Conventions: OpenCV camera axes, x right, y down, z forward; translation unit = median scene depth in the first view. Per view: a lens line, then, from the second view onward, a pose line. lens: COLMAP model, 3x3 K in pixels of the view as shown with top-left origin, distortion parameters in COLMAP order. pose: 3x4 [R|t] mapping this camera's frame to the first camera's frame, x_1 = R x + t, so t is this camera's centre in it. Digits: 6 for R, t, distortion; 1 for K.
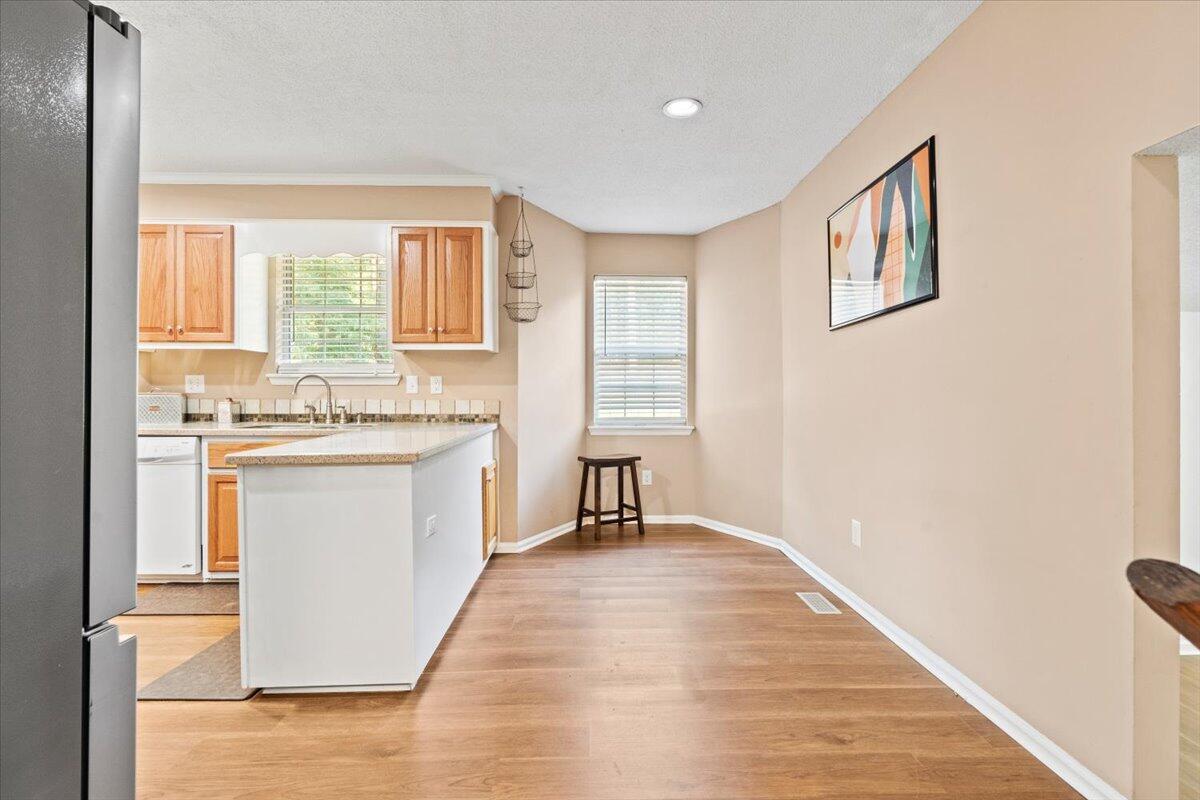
lens RADIAL K [[555.4, 0, 607.4], [0, 555.4, 396.4], [0, 0, 1]] dist [-0.009947, 0.004031]
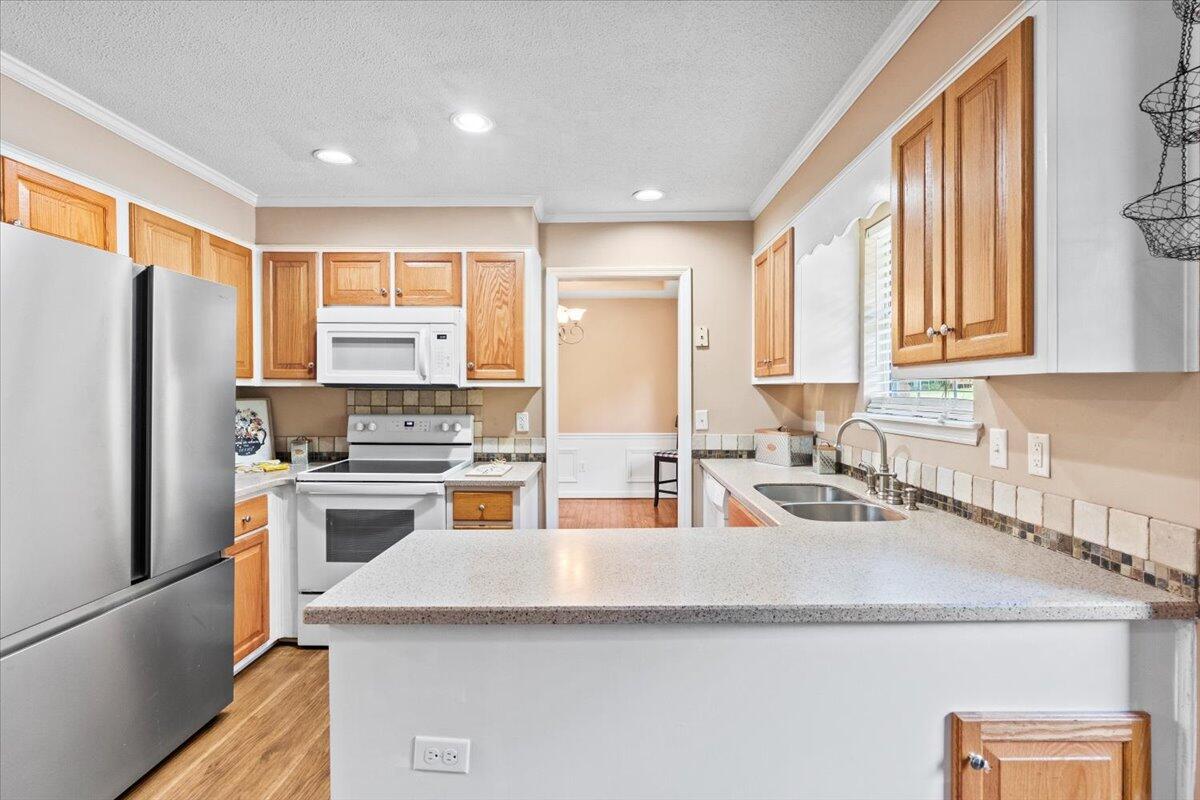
lens RADIAL K [[555.4, 0, 607.4], [0, 555.4, 396.4], [0, 0, 1]] dist [-0.009947, 0.004031]
pose [[-0.045151, 0.011080, -0.998919, 0.120416], [-0.004086, 0.999928, 0.011276, -0.068692], [0.998972, 0.004591, -0.045102, 0.713663]]
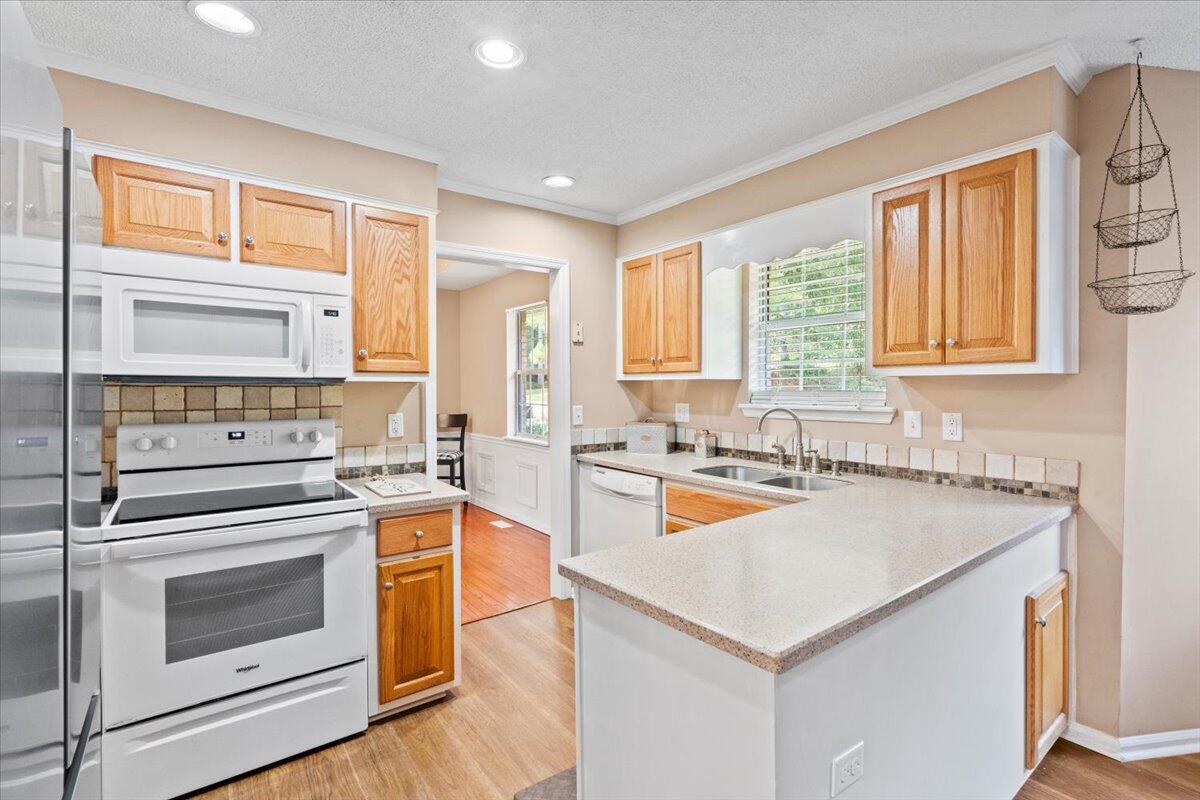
lens RADIAL K [[555.4, 0, 607.4], [0, 555.4, 396.4], [0, 0, 1]] dist [-0.009947, 0.004031]
pose [[0.582526, 0.012650, -0.812714, -0.026223], [-0.001171, 0.999891, 0.014724, -0.065403], [0.812812, -0.007625, 0.582477, 0.322689]]
